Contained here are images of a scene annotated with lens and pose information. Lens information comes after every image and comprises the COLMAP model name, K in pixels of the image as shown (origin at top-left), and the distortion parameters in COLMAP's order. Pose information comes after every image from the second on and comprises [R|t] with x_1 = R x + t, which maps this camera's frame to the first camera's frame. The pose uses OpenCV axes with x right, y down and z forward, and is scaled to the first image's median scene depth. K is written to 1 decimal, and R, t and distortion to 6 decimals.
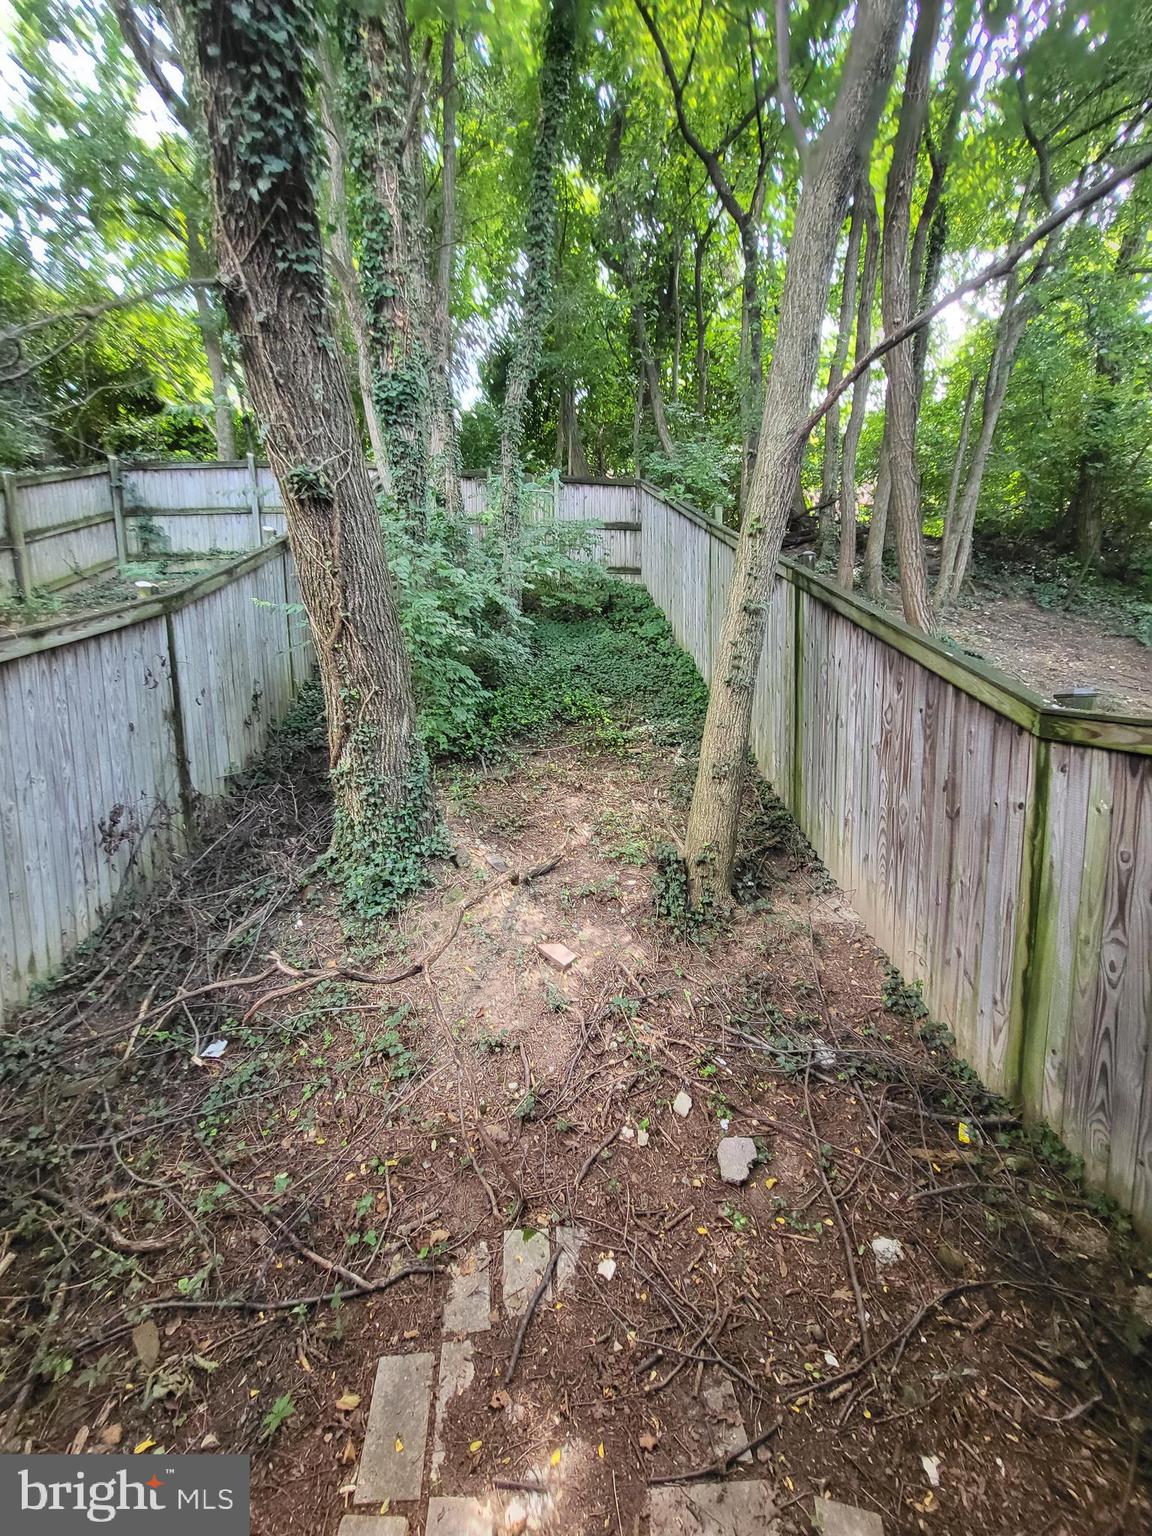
lens RADIAL K [[613.3, 0, 576.0], [0, 613.3, 768.0], [0, 0, 1]] dist [0.007953, 0.000187]
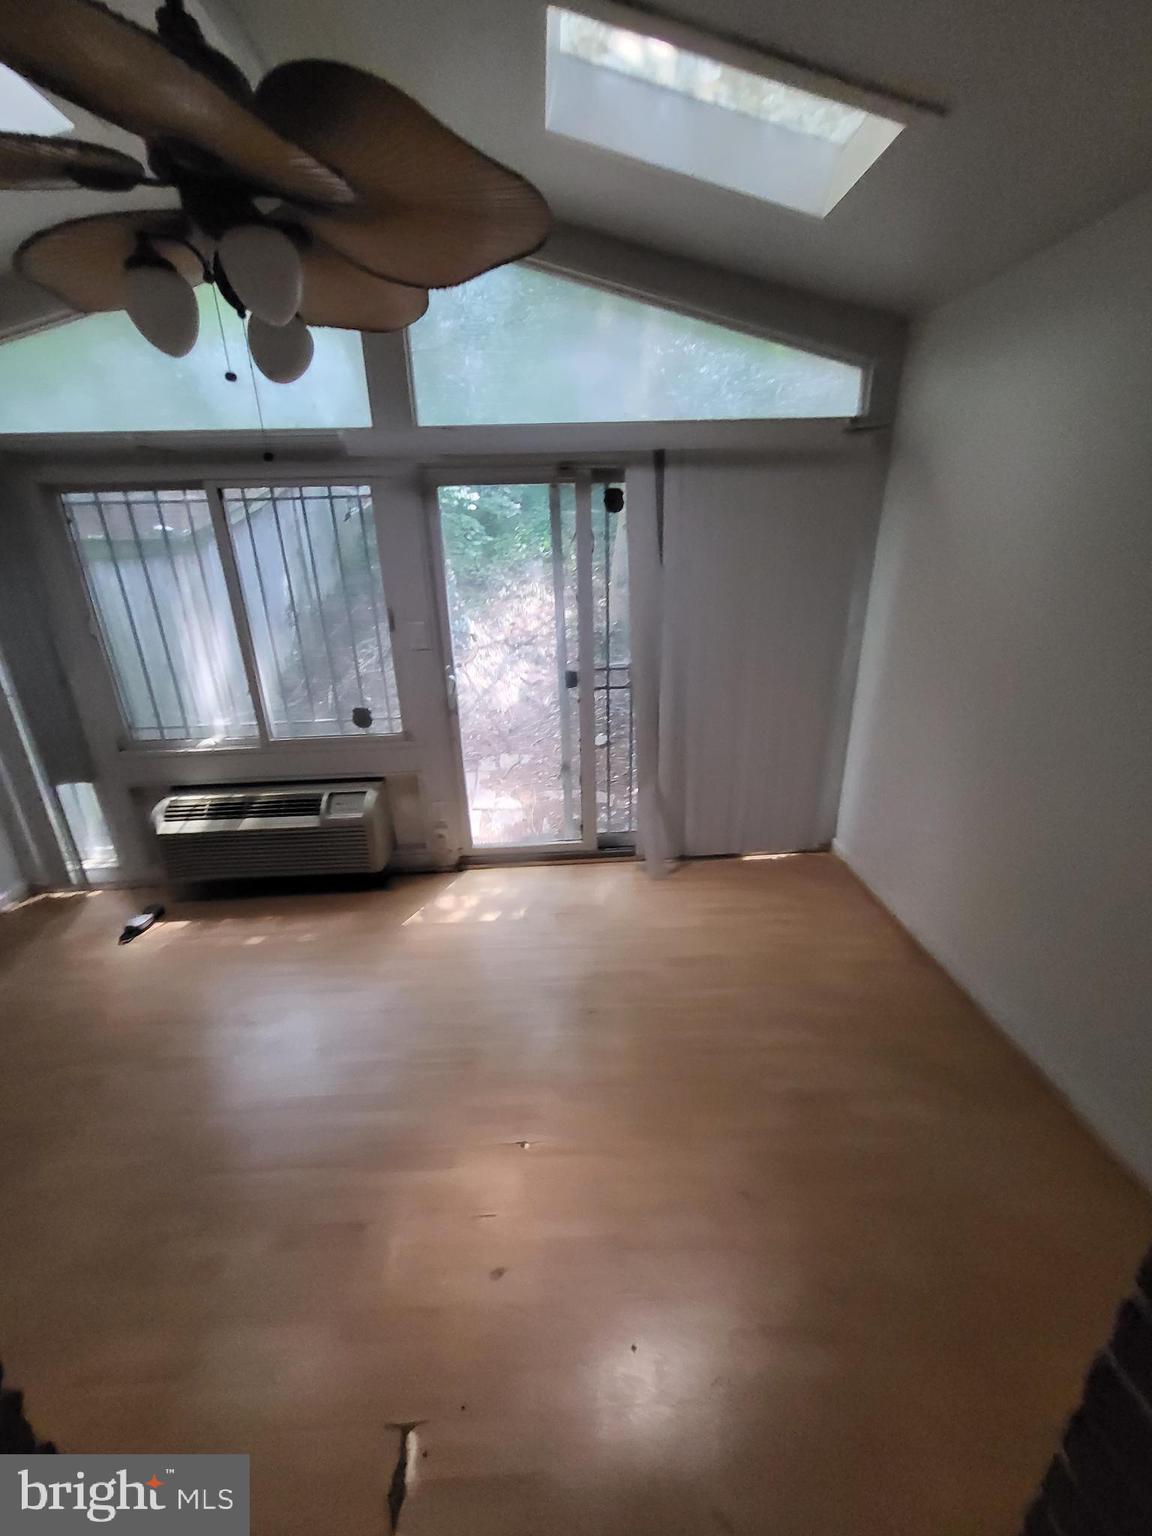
lens RADIAL K [[613.3, 0, 576.0], [0, 613.3, 768.0], [0, 0, 1]] dist [0.007953, 0.000187]
pose [[0.999825, -0.002047, -0.018607, 0.236552], [0.006046, 0.976043, 0.217495, 0.250515], [0.017716, -0.217569, 0.975884, -1.457337]]
